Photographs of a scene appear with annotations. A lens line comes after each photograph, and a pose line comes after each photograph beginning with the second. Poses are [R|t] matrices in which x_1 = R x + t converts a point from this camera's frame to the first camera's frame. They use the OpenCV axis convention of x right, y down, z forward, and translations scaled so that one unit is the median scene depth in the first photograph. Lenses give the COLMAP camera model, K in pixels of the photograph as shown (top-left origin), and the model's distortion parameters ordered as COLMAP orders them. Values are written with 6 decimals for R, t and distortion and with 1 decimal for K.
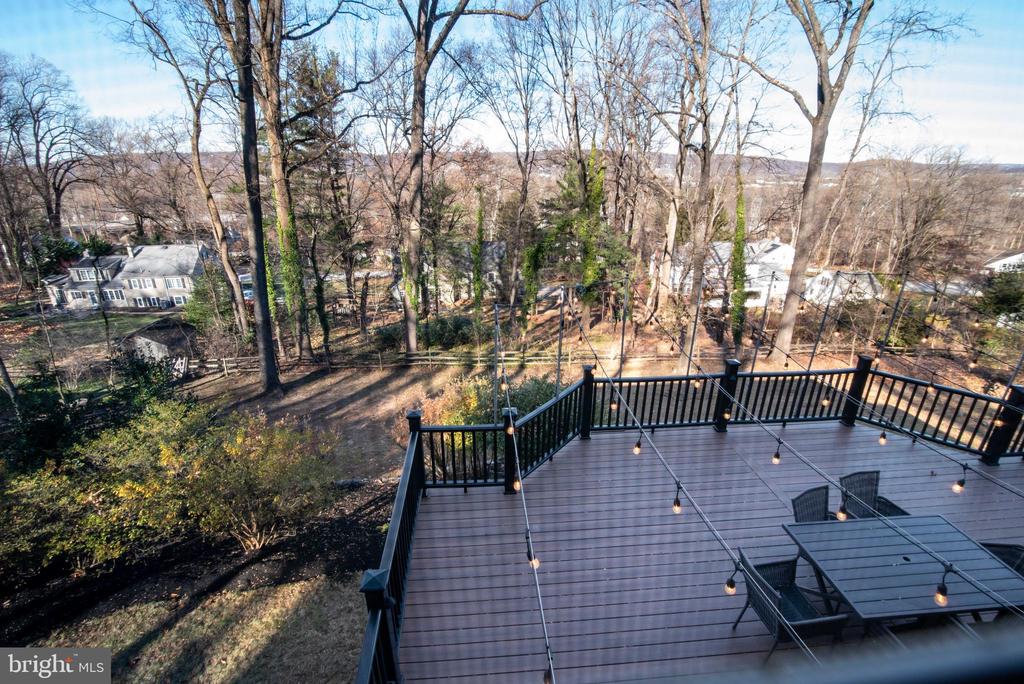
lens RADIAL K [[476.6, 0, 512.0], [0, 476.6, 342.0], [0, 0, 1]] dist [-0.011292, 0.000534]
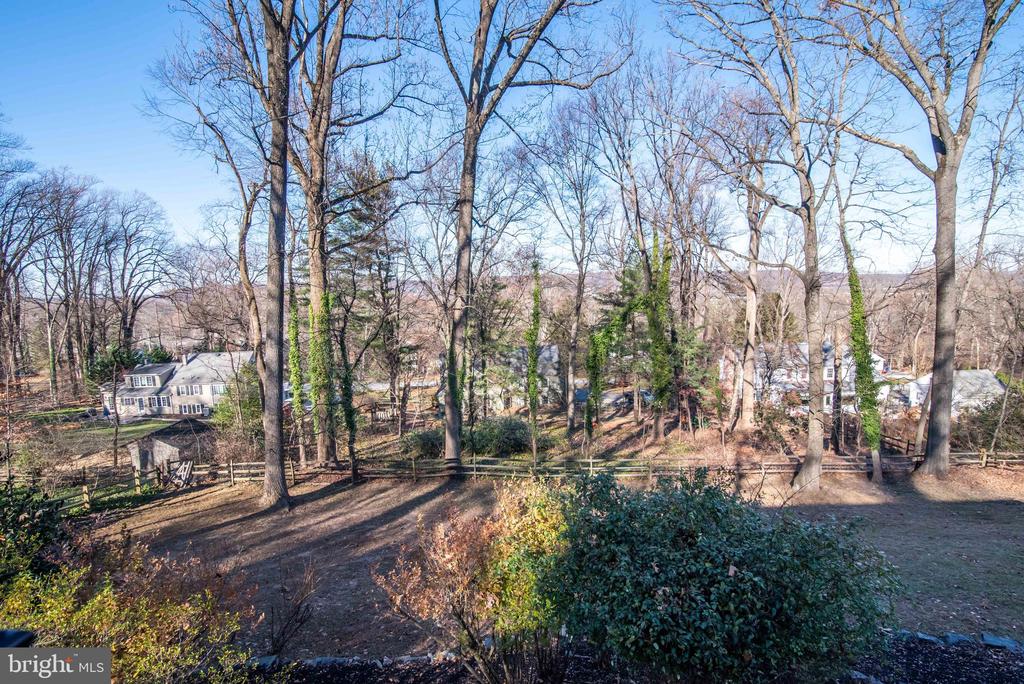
lens RADIAL K [[476.6, 0, 512.0], [0, 476.6, 342.0], [0, 0, 1]] dist [-0.011292, 0.000534]
pose [[0.994795, -0.016547, -0.100543, -0.016239], [-0.008215, 0.970490, -0.241002, 0.015699], [0.101564, 0.240573, 0.965303, 0.120073]]
